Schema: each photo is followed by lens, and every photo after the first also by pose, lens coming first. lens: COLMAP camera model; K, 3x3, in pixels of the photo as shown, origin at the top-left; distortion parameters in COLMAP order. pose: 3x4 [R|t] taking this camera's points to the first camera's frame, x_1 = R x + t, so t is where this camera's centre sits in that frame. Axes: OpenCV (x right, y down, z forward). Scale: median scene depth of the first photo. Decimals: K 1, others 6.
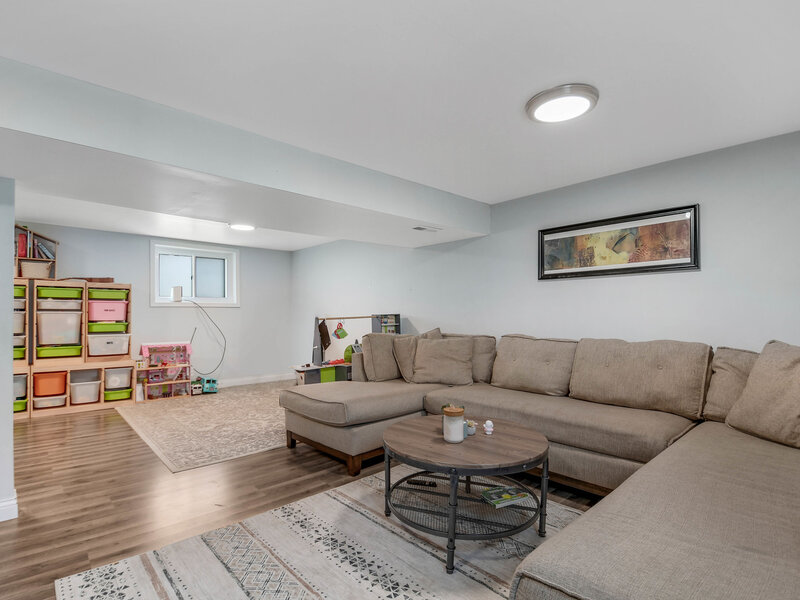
lens RADIAL K [[403.6, 0, 397.8], [0, 403.6, 312.7], [0, 0, 1]] dist [0.022677, -0.027929]
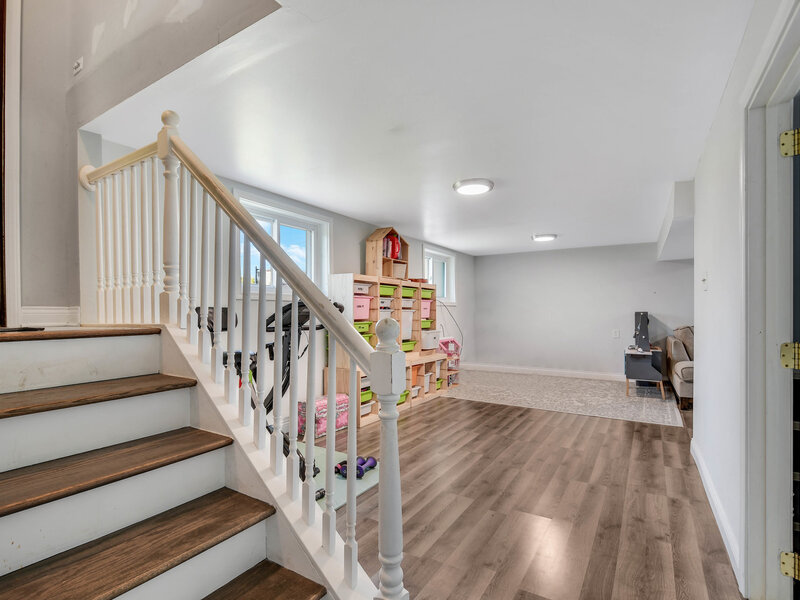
lens RADIAL K [[403.6, 0, 397.8], [0, 403.6, 312.7], [0, 0, 1]] dist [0.022677, -0.027929]
pose [[0.964329, -0.002355, 0.264696, -1.162720], [0.001411, 0.999992, 0.003758, 0.001052], [-0.264702, -0.003251, 0.964325, -0.038443]]
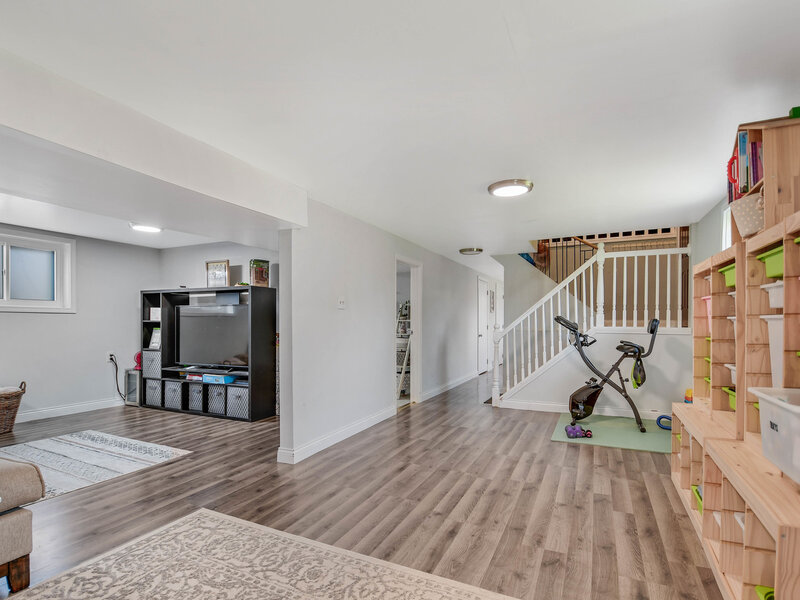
lens RADIAL K [[408.5, 0, 396.3], [0, 408.5, 326.4], [0, 0, 1]] dist [0.025467, -0.029385]
pose [[-0.931796, 0.003341, -0.362966, -0.391489], [0.001681, 0.999987, 0.004889, 0.004894], [0.362977, 0.003946, -0.931790, 1.231690]]
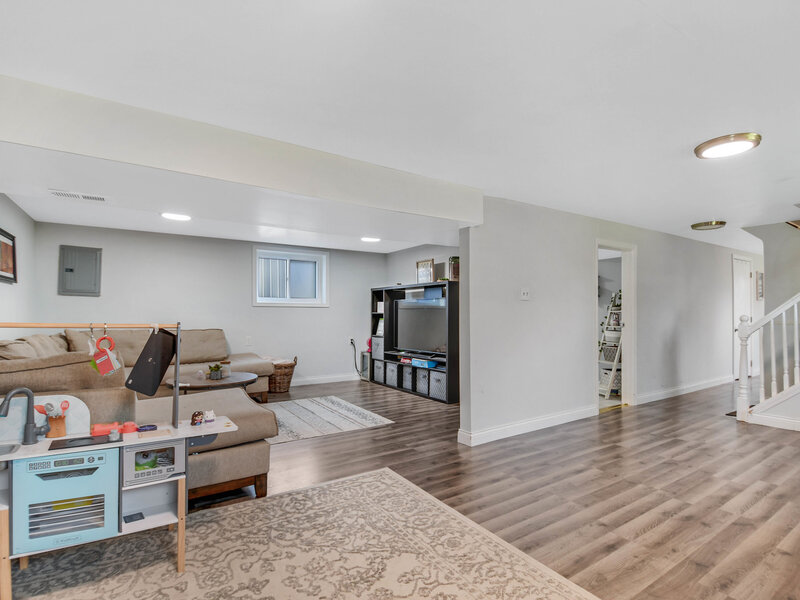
lens RADIAL K [[403.6, 0, 397.8], [0, 403.6, 312.7], [0, 0, 1]] dist [0.022677, -0.027929]
pose [[-0.984976, 0.001966, 0.172682, -0.479026], [0.000522, 0.999965, -0.008406, 0.005220], [-0.172692, -0.008189, -0.984942, 1.269805]]
